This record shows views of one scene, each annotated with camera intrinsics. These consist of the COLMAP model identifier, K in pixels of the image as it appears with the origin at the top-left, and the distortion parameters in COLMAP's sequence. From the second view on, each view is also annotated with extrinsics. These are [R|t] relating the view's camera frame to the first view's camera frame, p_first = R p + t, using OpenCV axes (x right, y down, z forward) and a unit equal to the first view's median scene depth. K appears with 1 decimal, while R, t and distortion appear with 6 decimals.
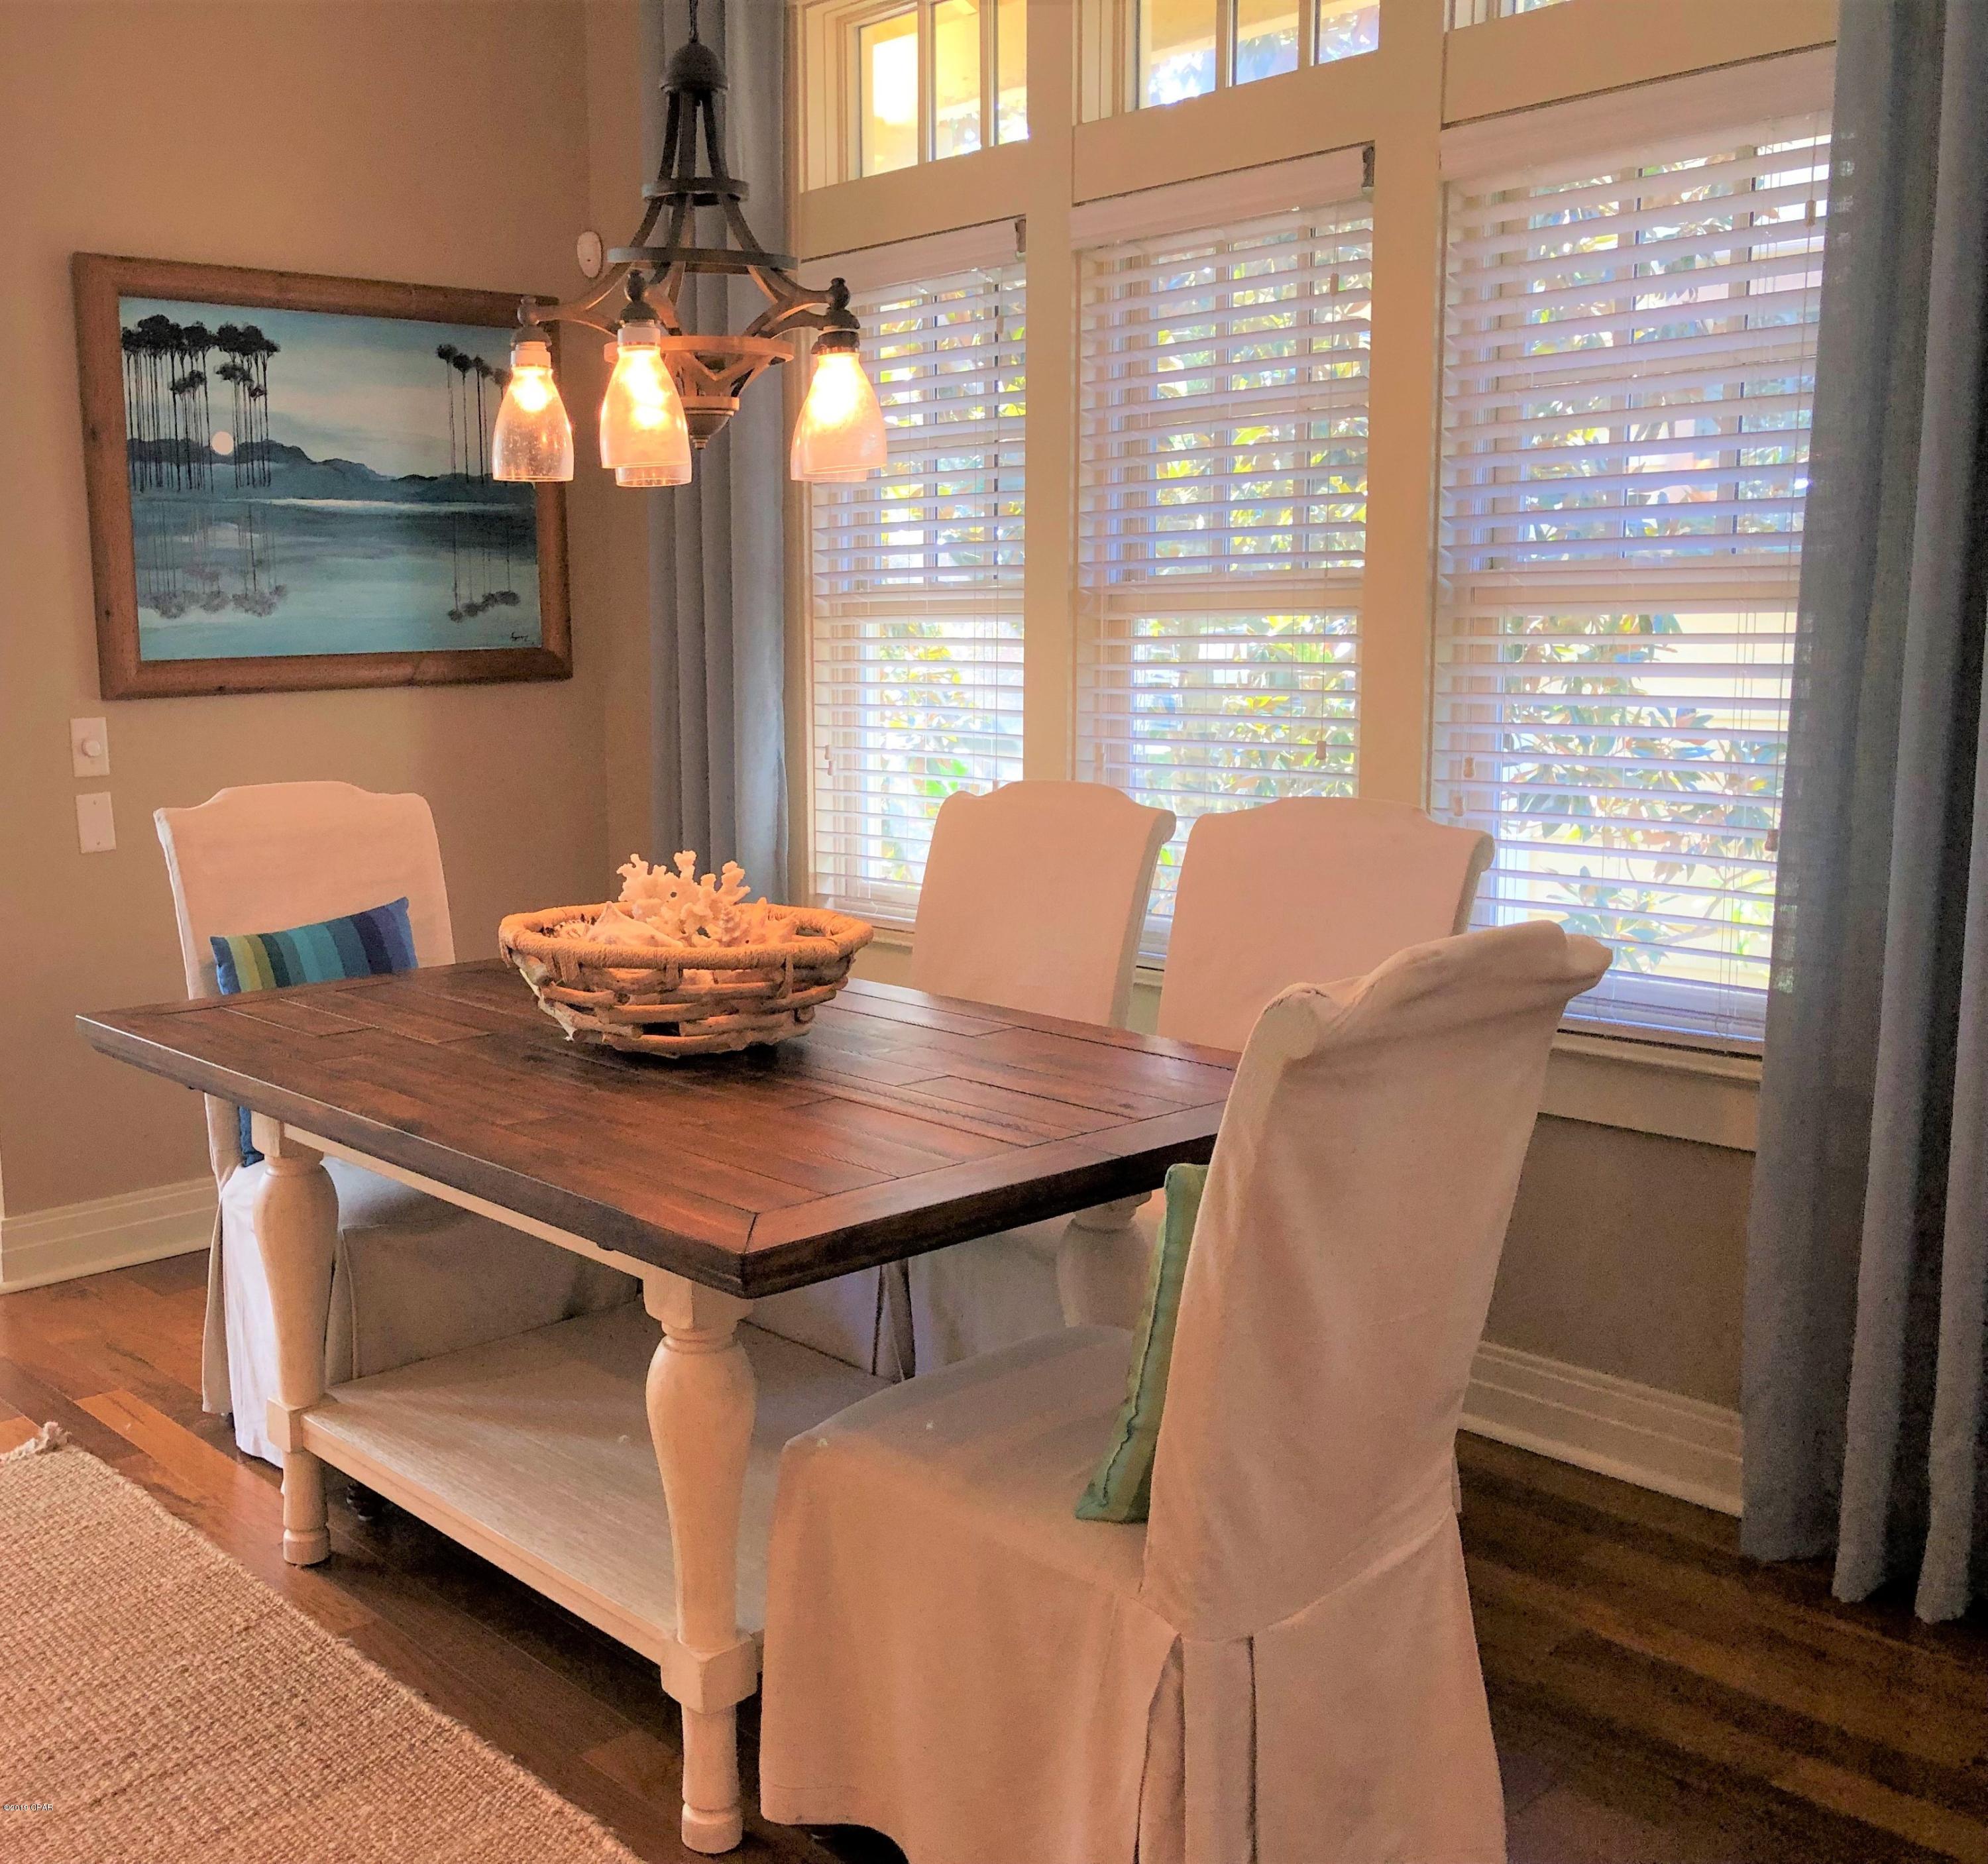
lens RADIAL K [[2107.5, 0, 994.0], [0, 2107.5, 932.0], [0, 0, 1]] dist [-0.004742, -0.012107]
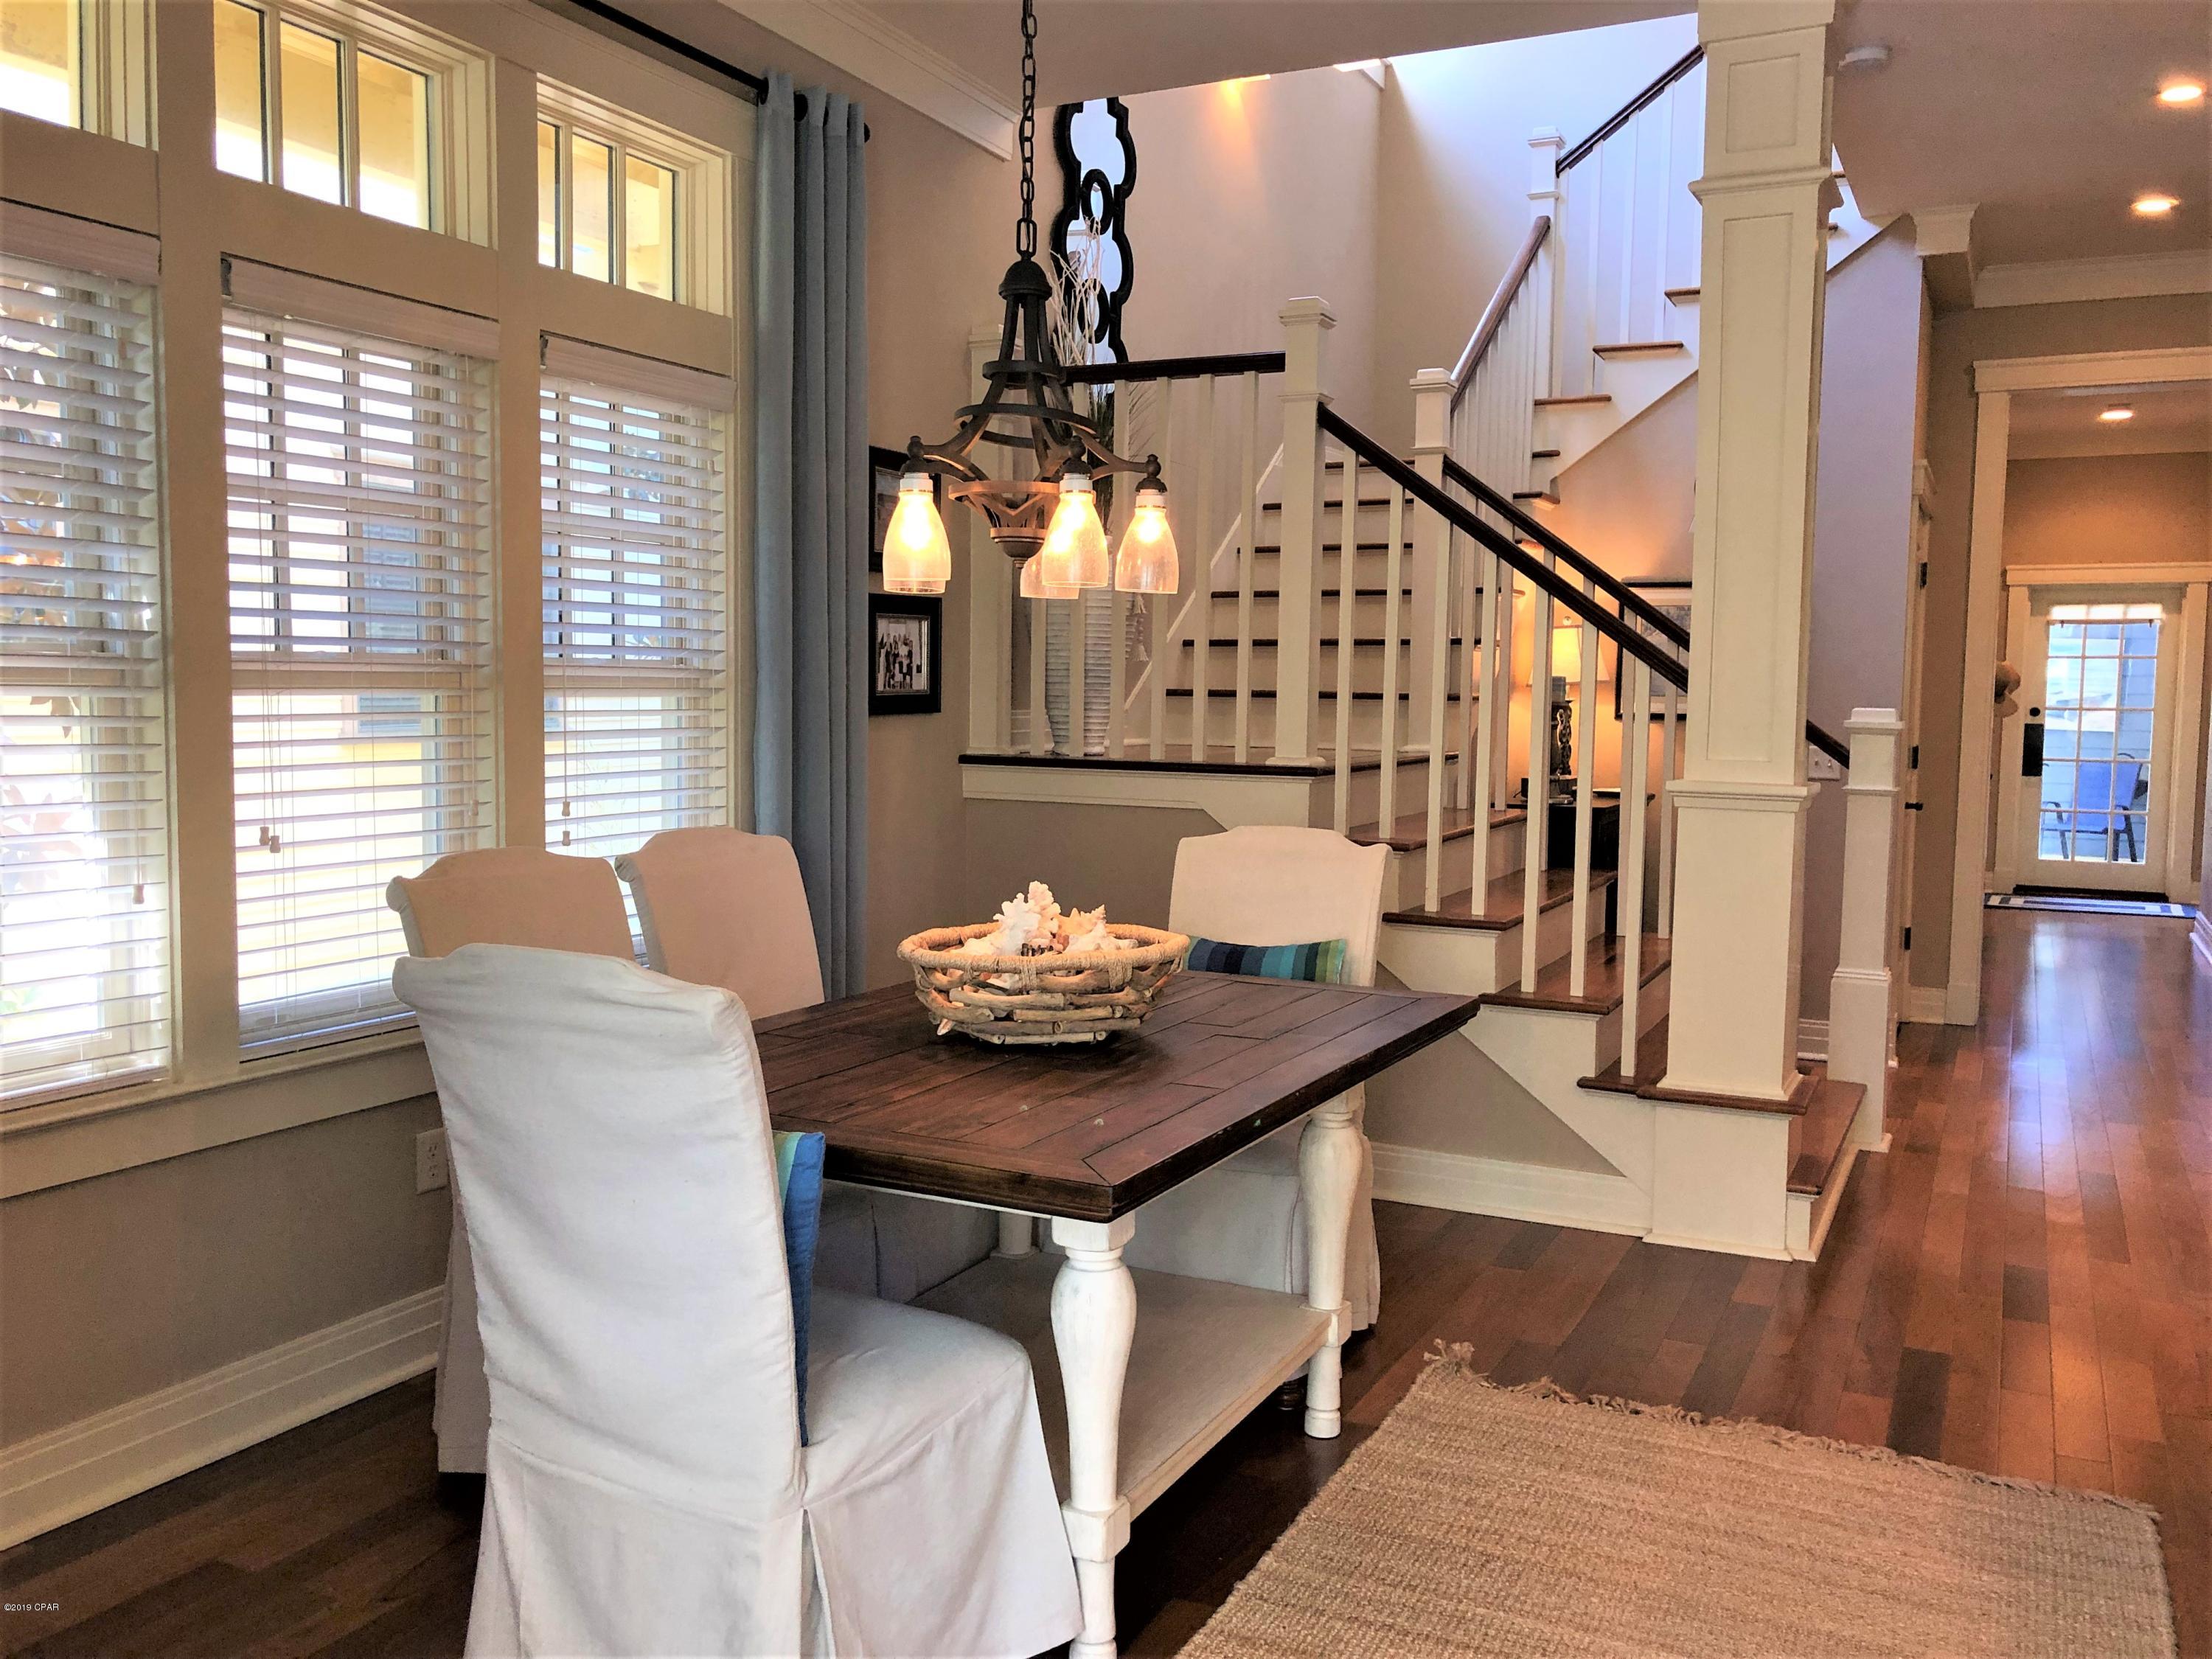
lens RADIAL K [[1848.3, 0, 1106.0], [0, 1848.3, 829.5], [0, 0, 1]] dist [0.035956, -0.015374]
pose [[-0.347506, -0.053552, 0.936147, -0.913787], [0.143981, 0.983481, 0.109706, -0.132365], [-0.926558, 0.172911, -0.334055, 0.983168]]
